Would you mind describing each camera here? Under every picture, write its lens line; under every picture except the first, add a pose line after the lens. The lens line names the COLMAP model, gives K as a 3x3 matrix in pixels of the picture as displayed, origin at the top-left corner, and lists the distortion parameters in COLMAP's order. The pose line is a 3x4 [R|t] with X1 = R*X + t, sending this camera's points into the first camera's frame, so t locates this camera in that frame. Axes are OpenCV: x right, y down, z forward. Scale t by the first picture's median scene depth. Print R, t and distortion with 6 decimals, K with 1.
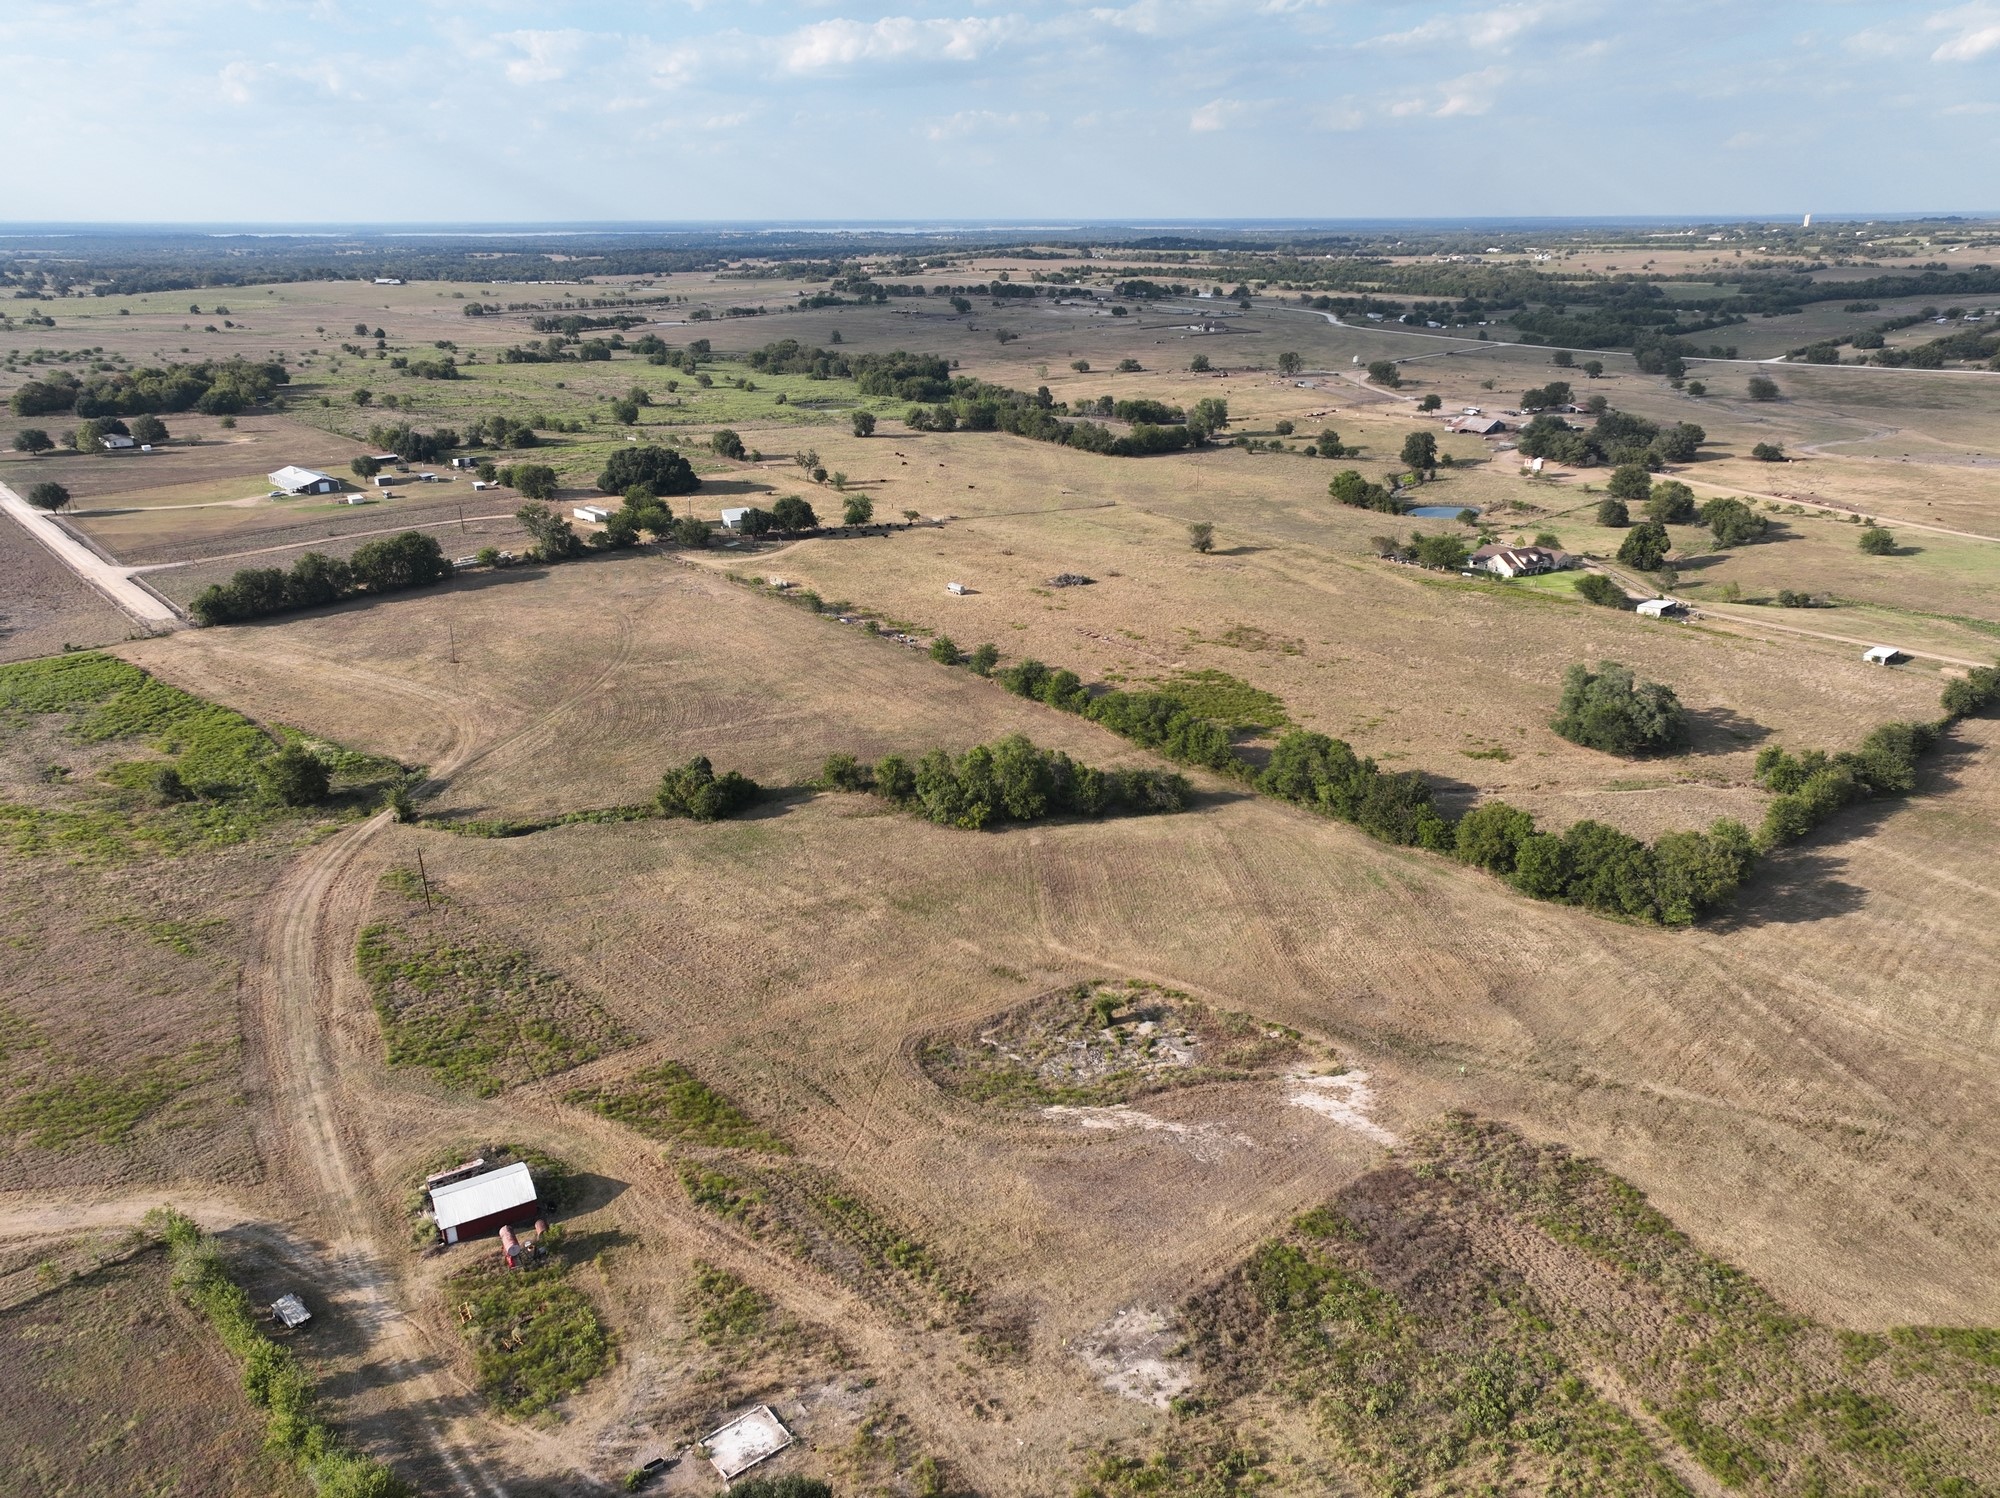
lens RADIAL K [[1407.8, 0, 1000.0], [0, 1407.8, 749.0], [0, 0, 1]] dist [-0.007490, 0.031639]
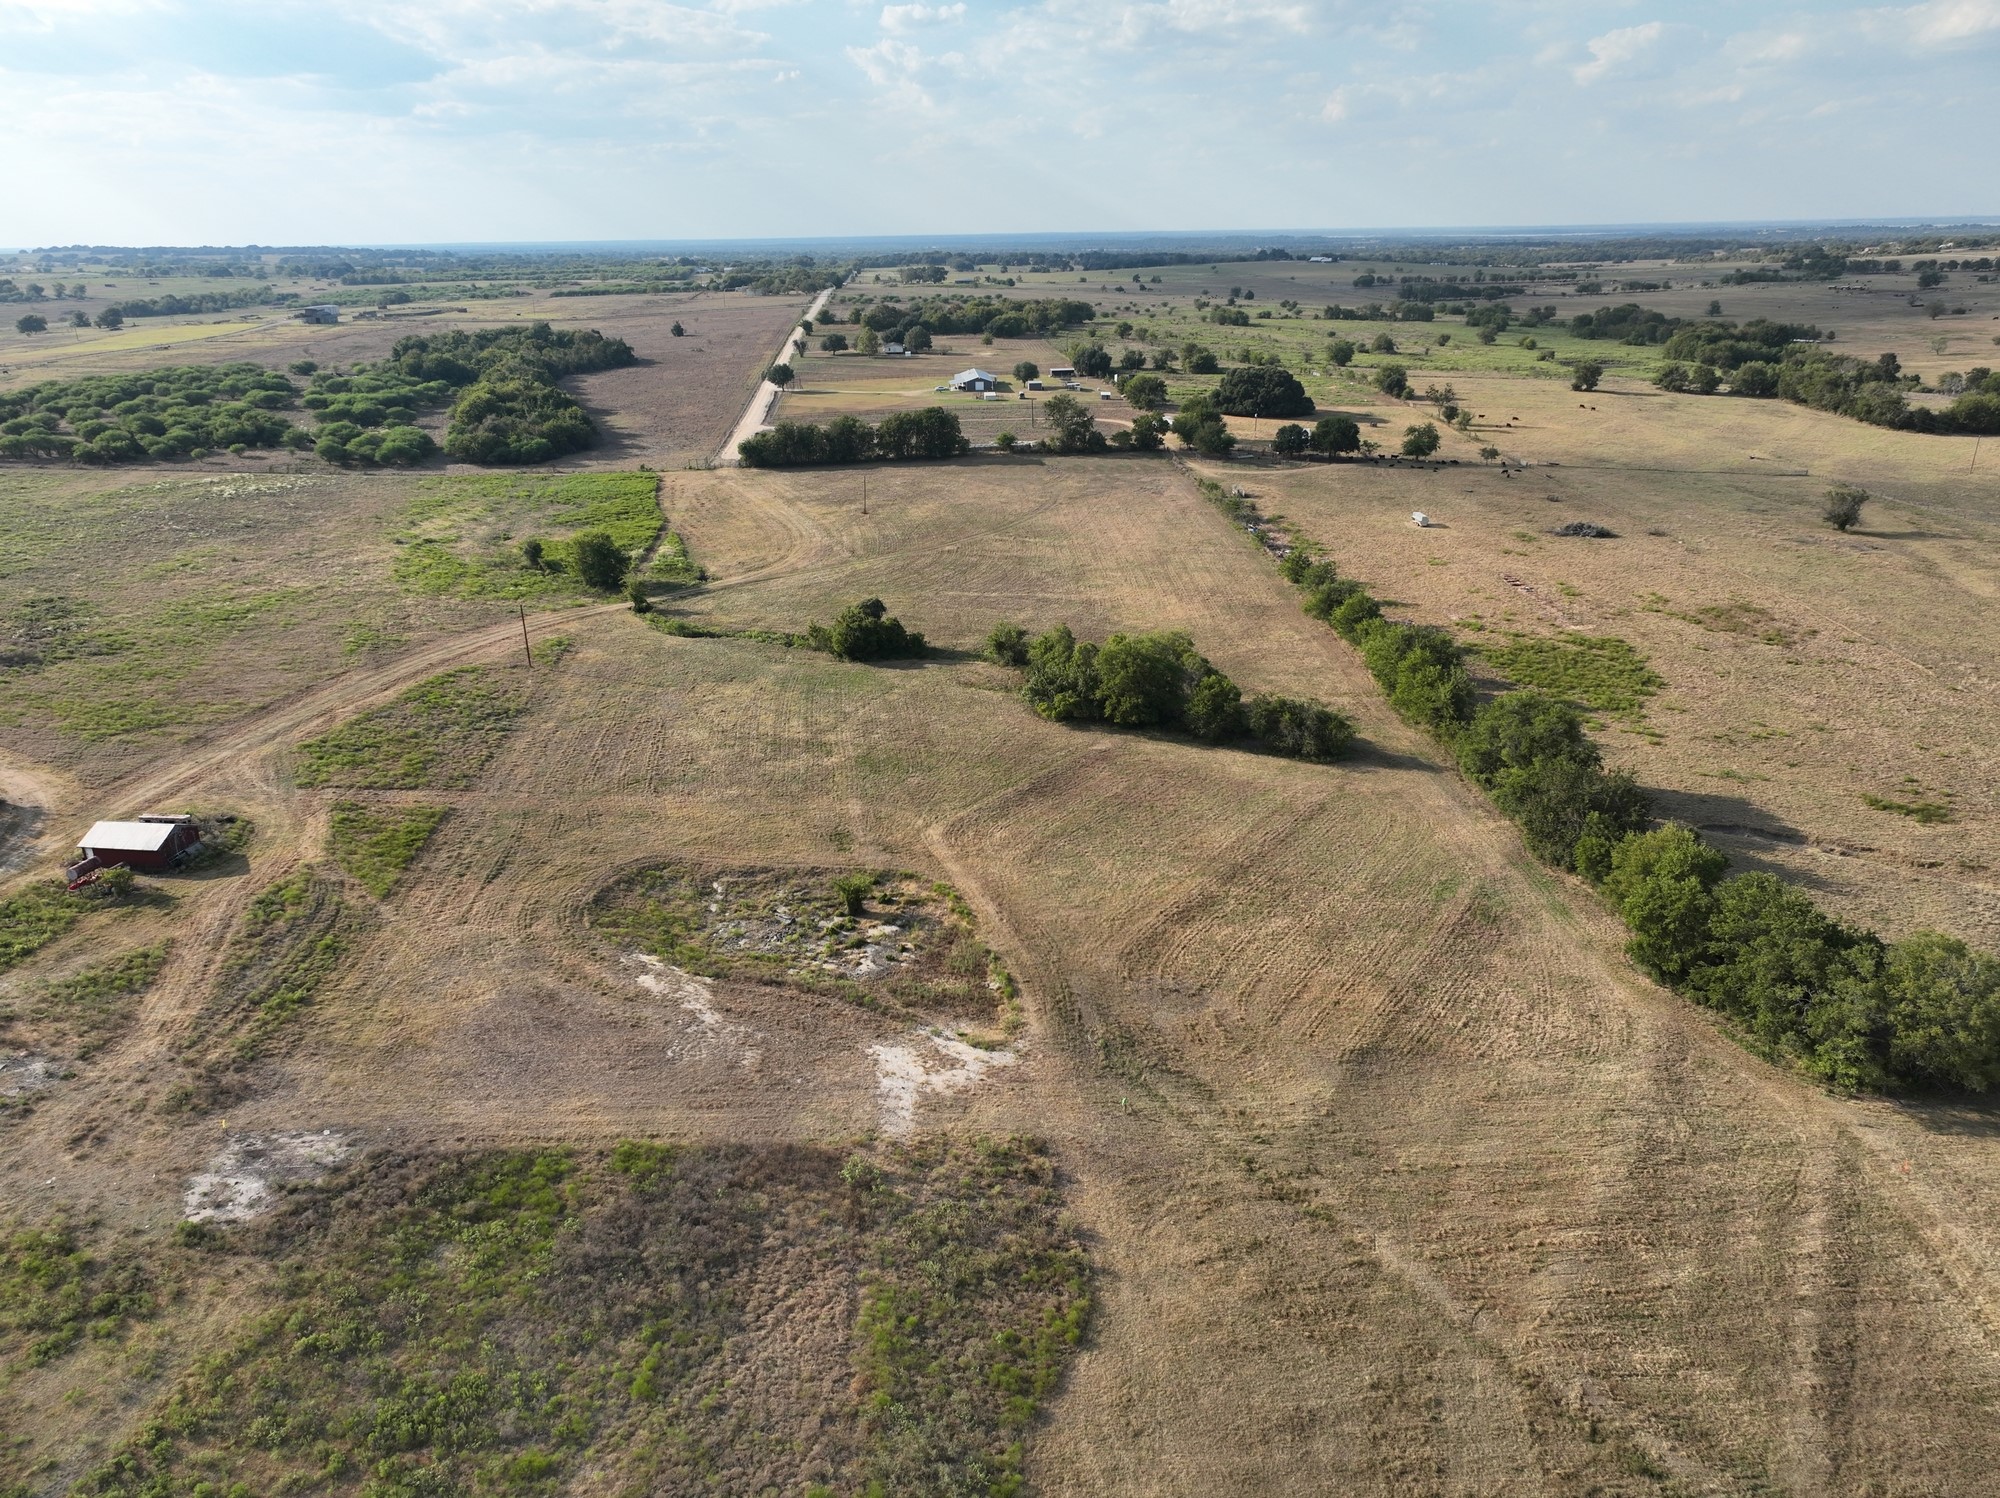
lens RADIAL K [[1407.8, 0, 1000.0], [0, 1407.8, 749.0], [0, 0, 1]] dist [-0.007490, 0.031639]
pose [[0.784482, 0.209016, -0.583867, 0.266658], [-0.210972, 0.975283, 0.065676, 0.015045], [0.583163, 0.071659, 0.809188, 0.177355]]
